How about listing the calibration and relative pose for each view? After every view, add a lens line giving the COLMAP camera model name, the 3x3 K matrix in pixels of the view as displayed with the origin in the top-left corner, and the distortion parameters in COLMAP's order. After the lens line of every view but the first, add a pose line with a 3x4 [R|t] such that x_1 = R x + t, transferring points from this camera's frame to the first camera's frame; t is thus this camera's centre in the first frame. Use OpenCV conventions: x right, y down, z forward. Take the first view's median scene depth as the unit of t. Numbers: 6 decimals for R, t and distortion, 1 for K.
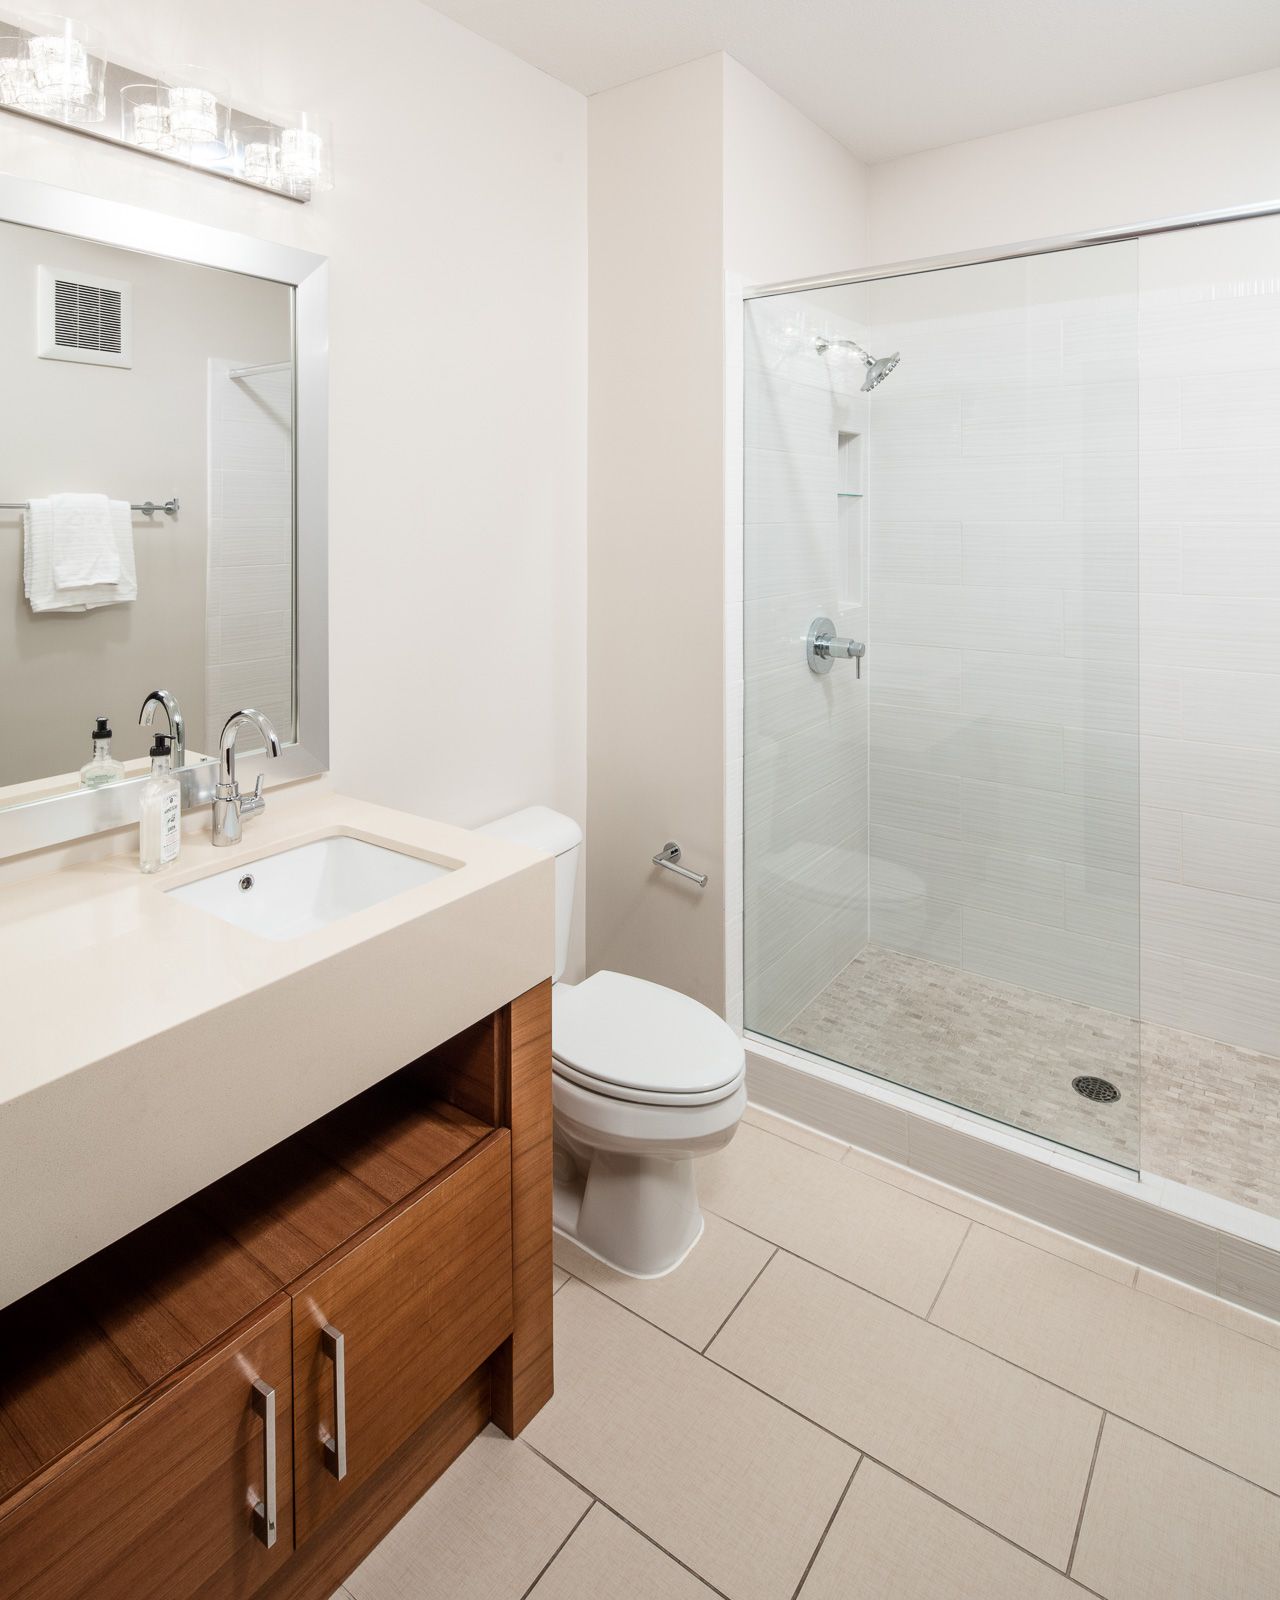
lens RADIAL K [[1780.2, 0, 648.8], [0, 1780.2, 797.0], [0, 0, 1]] dist [0.016413, 0.000000]
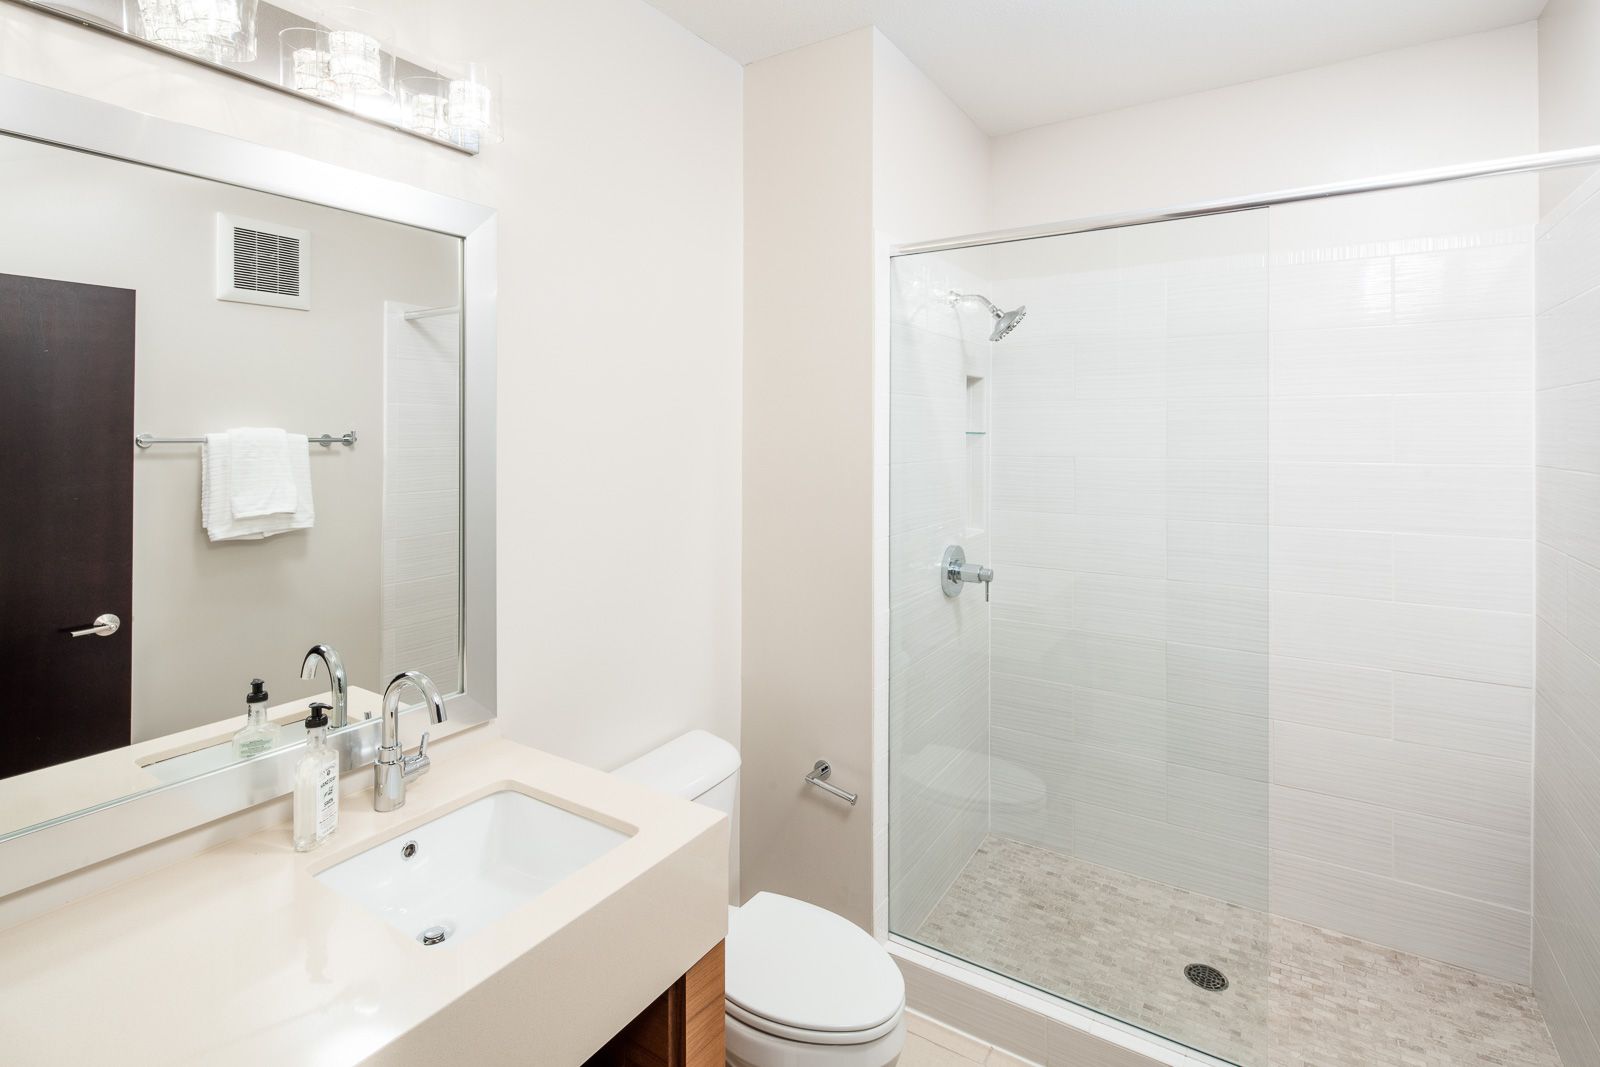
lens RADIAL K [[1131.5, 0, 787.4], [0, 1131.5, 535.3], [0, 0, 1]] dist [0.001573, 0.012393]
pose [[0.997323, -0.001445, 0.073102, -0.057616], [0.002929, 0.999792, -0.020196, -0.096172], [-0.073058, 0.020356, 0.997120, 0.323108]]
